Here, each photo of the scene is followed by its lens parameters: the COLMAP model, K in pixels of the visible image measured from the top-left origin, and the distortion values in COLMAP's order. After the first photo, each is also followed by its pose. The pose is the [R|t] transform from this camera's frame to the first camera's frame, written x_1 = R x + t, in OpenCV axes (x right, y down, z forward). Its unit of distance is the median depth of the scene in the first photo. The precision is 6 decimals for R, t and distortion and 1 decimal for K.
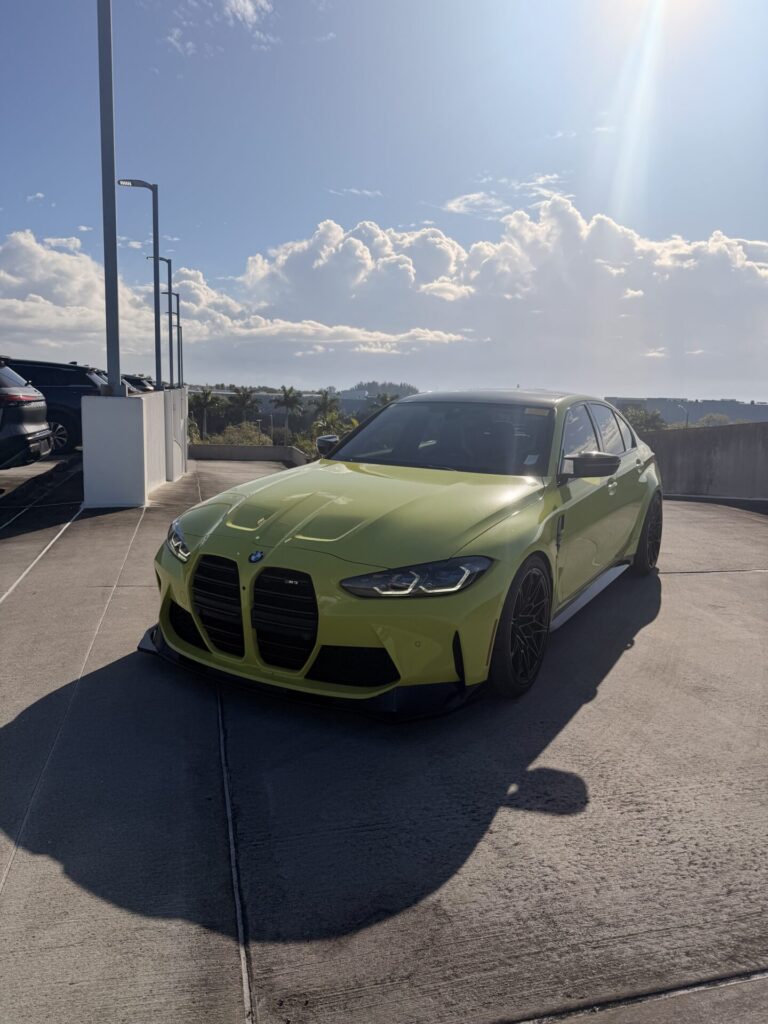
lens RADIAL K [[726.2, 0, 384.0], [0, 726.2, 512.0], [0, 0, 1]] dist [0.001075, -0.007057]
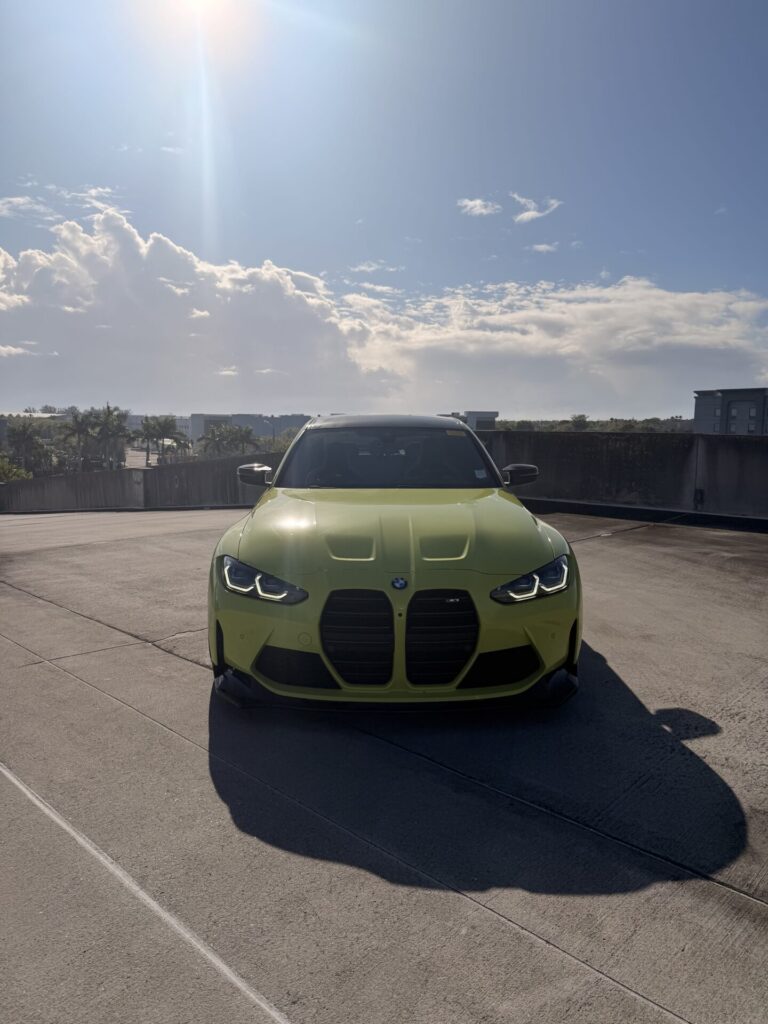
lens RADIAL K [[726.2, 0, 384.0], [0, 726.2, 512.0], [0, 0, 1]] dist [0.001075, -0.007057]
pose [[0.846031, -0.095625, 0.524488, -0.768552], [0.108052, 0.994121, 0.006954, -0.051804], [-0.522070, 0.050789, 0.851389, 0.136082]]
